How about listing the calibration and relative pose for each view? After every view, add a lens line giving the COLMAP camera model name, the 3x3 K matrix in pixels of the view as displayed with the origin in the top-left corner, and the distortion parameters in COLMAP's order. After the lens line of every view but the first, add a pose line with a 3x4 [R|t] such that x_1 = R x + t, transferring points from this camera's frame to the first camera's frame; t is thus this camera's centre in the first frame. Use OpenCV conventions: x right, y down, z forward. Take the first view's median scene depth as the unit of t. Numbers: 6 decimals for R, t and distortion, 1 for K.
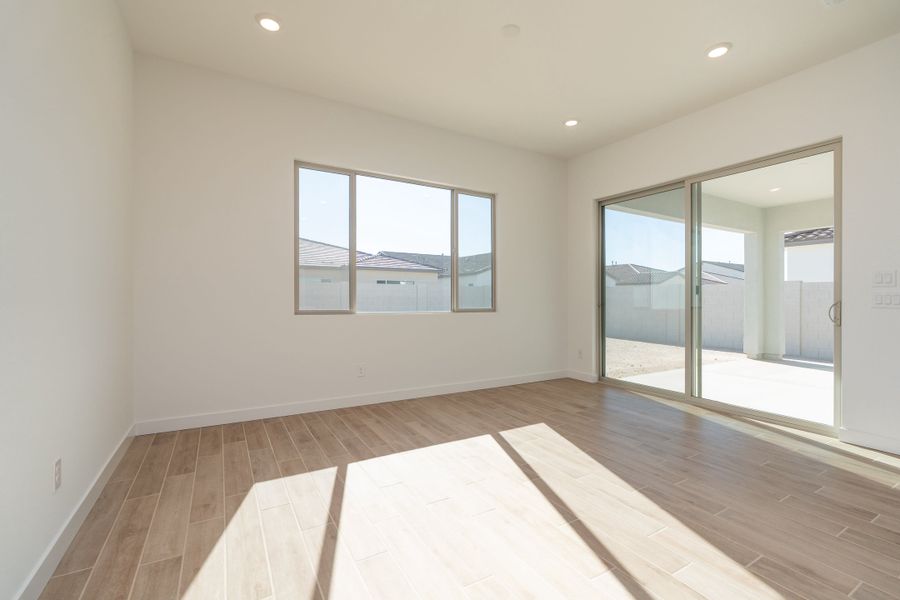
lens RADIAL K [[395.9, 0, 450.0], [0, 395.9, 300.0], [0, 0, 1]] dist [-0.000824, -0.000229]
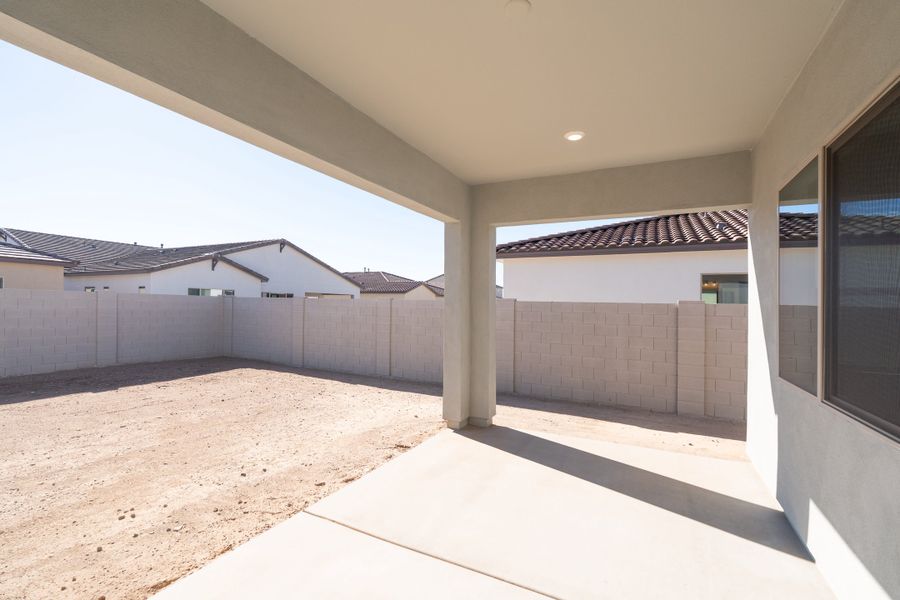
lens RADIAL K [[395.9, 0, 450.0], [0, 395.9, 300.0], [0, 0, 1]] dist [-0.000824, -0.000229]
pose [[0.845499, 0.017152, 0.533701, 0.374249], [-0.010312, 0.999822, -0.015796, -0.034082], [-0.533877, 0.007852, 0.845526, 0.421735]]
